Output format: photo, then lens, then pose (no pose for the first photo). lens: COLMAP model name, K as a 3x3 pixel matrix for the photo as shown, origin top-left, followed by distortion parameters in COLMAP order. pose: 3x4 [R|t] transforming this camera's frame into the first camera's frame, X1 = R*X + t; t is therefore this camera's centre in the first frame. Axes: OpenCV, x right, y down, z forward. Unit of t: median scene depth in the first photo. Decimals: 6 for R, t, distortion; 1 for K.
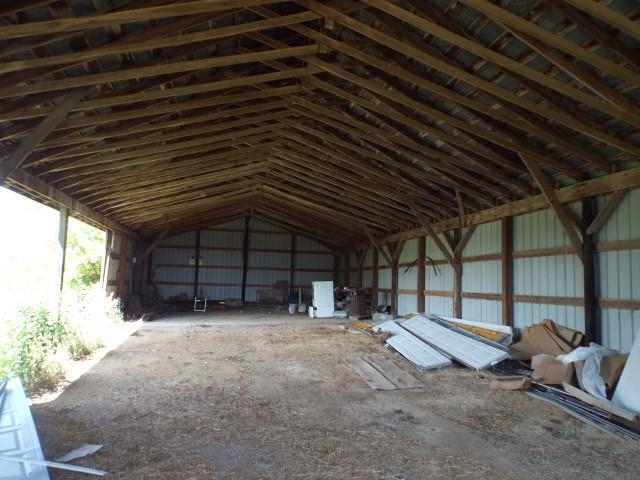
lens RADIAL K [[461.6, 0, 319.7], [0, 461.6, 239.9], [0, 0, 1]] dist [-0.010580, -0.006862]
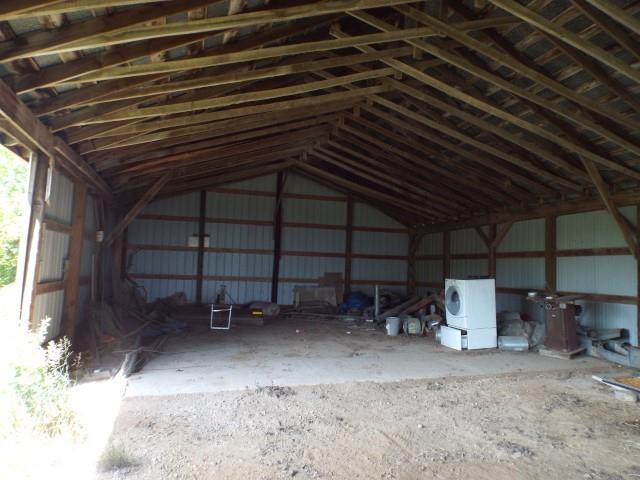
lens RADIAL K [[461.6, 0, 318.3], [0, 461.6, 236.8], [0, 0, 1]] dist [-0.010580, -0.006862]
pose [[0.997158, 0.010076, 0.074662, -0.215784], [-0.012025, 0.999597, 0.025696, 0.031380], [-0.074373, -0.026521, 0.996878, 0.511211]]
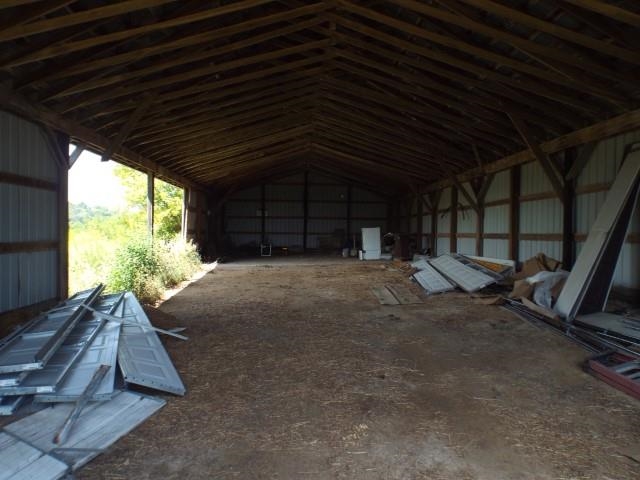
lens RADIAL K [[461.6, 0, 324.9], [0, 461.6, 239.1], [0, 0, 1]] dist [-0.010580, -0.006862]
pose [[0.989289, -0.014199, -0.145278, 0.061758], [0.029250, 0.994355, 0.101996, -0.000012], [0.143010, -0.105153, 0.984119, -0.122329]]
